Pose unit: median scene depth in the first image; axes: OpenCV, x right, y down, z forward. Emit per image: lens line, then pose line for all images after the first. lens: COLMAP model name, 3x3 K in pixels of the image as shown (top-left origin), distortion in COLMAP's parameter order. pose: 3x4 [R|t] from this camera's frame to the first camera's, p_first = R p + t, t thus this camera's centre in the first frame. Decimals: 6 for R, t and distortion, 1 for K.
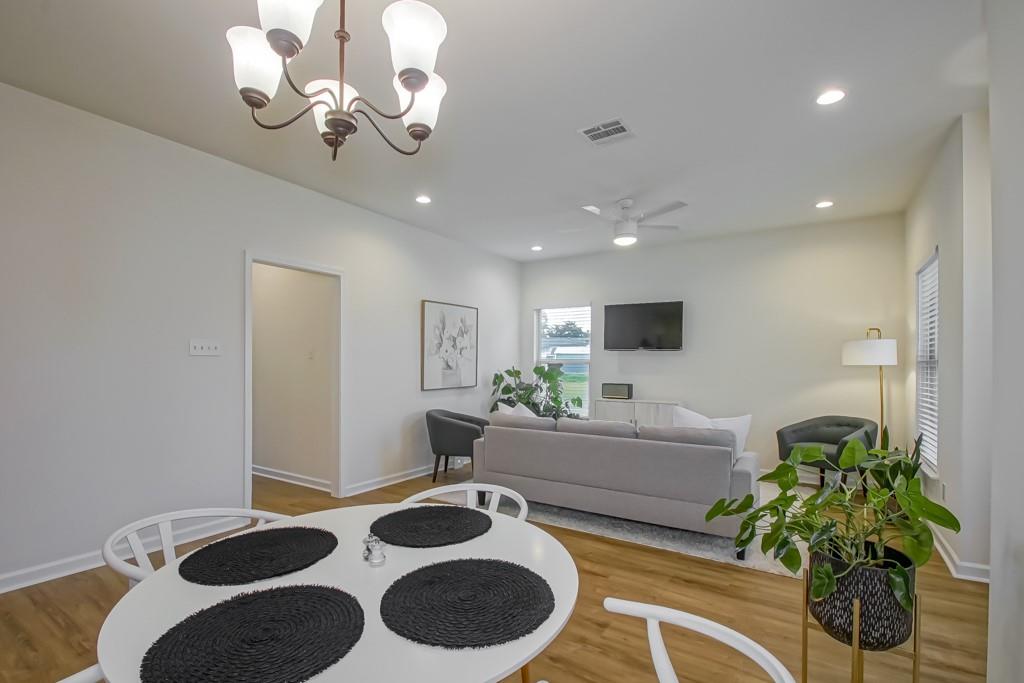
lens RADIAL K [[468.3, 0, 497.5], [0, 468.3, 362.4], [0, 0, 1]] dist [0.001084, 0.000157]
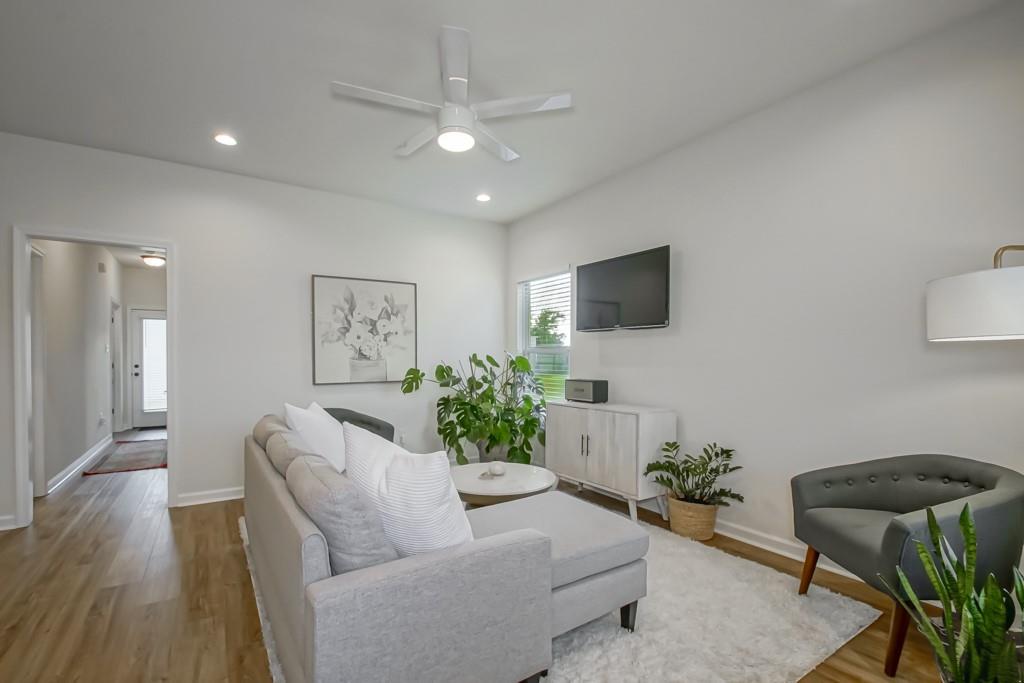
lens RADIAL K [[468.3, 0, 497.5], [0, 468.3, 362.4], [0, 0, 1]] dist [0.001084, 0.000157]
pose [[0.910094, -0.002274, -0.414395, 0.443529], [0.004645, 0.999978, 0.004714, 0.016913], [0.414375, -0.006215, 0.910085, 0.352815]]
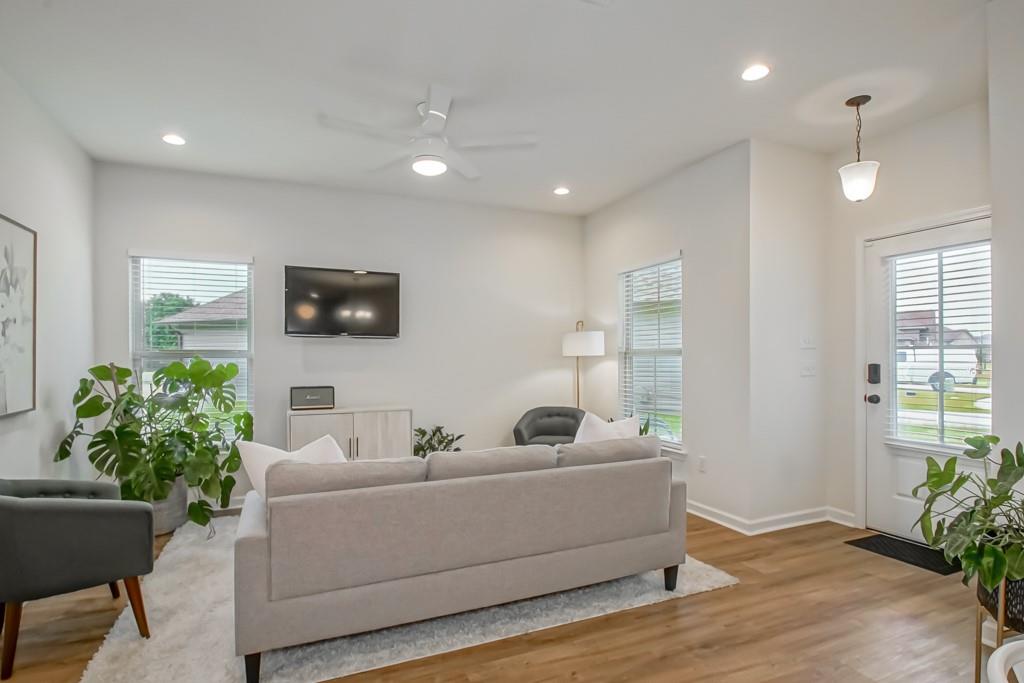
lens RADIAL K [[523.8, 0, 498.9], [0, 523.8, 356.9], [0, 0, 1]] dist [0.000243, -0.010832]
pose [[0.556378, -0.006844, 0.830901, -0.221350], [0.007483, 0.999967, 0.003226, 0.003144], [-0.830896, 0.004423, 0.556410, 0.394237]]
